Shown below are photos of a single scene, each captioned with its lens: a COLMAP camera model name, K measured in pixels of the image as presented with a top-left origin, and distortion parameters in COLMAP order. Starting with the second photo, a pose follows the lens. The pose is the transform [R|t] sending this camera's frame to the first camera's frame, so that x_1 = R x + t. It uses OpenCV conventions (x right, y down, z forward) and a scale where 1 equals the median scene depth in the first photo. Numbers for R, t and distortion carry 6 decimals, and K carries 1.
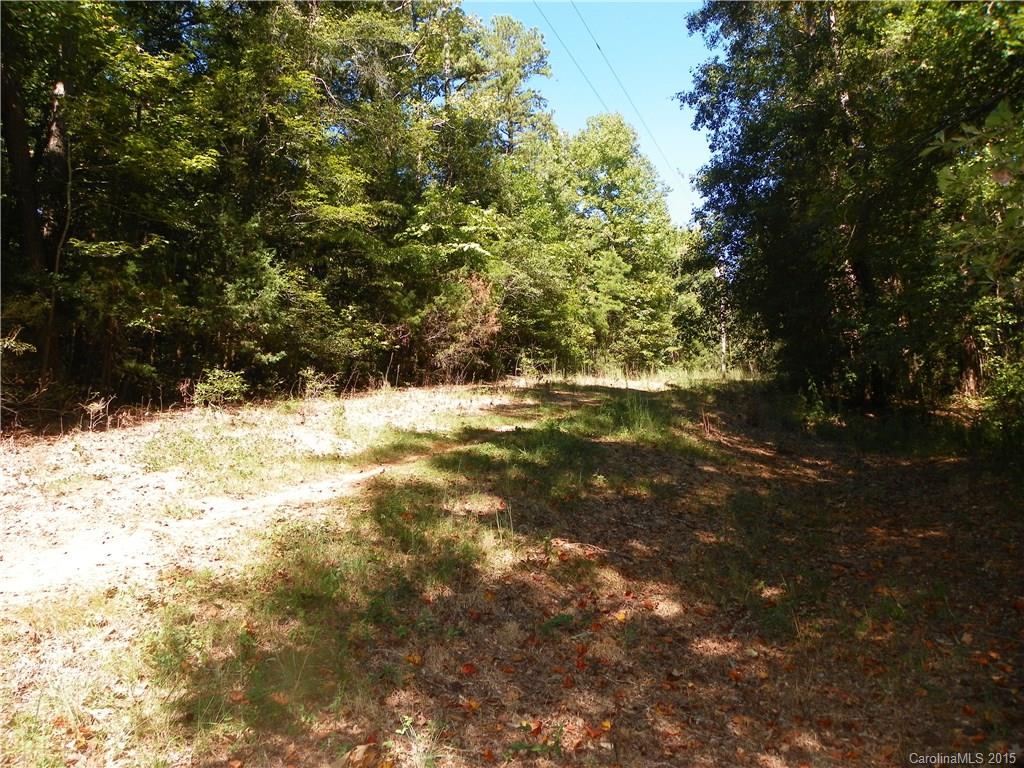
lens RADIAL K [[793.6, 0, 512.6], [0, 793.6, 382.8], [0, 0, 1]] dist [-0.143488, 0.089633]
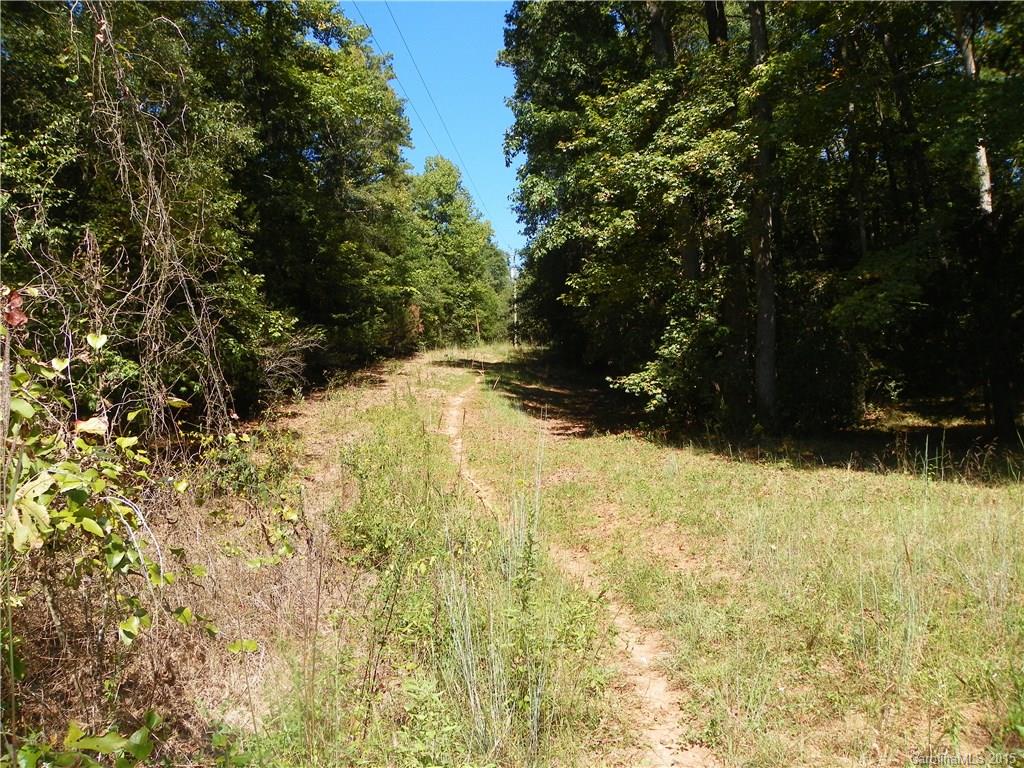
lens RADIAL K [[793.6, 0, 511.9], [0, 793.6, 383.7], [0, 0, 1]] dist [-0.143488, 0.089633]
pose [[0.959461, -0.003416, 0.281819, -0.165937], [-0.011115, 0.998690, 0.049944, -0.013971], [-0.281621, -0.051052, 0.958167, -0.443749]]
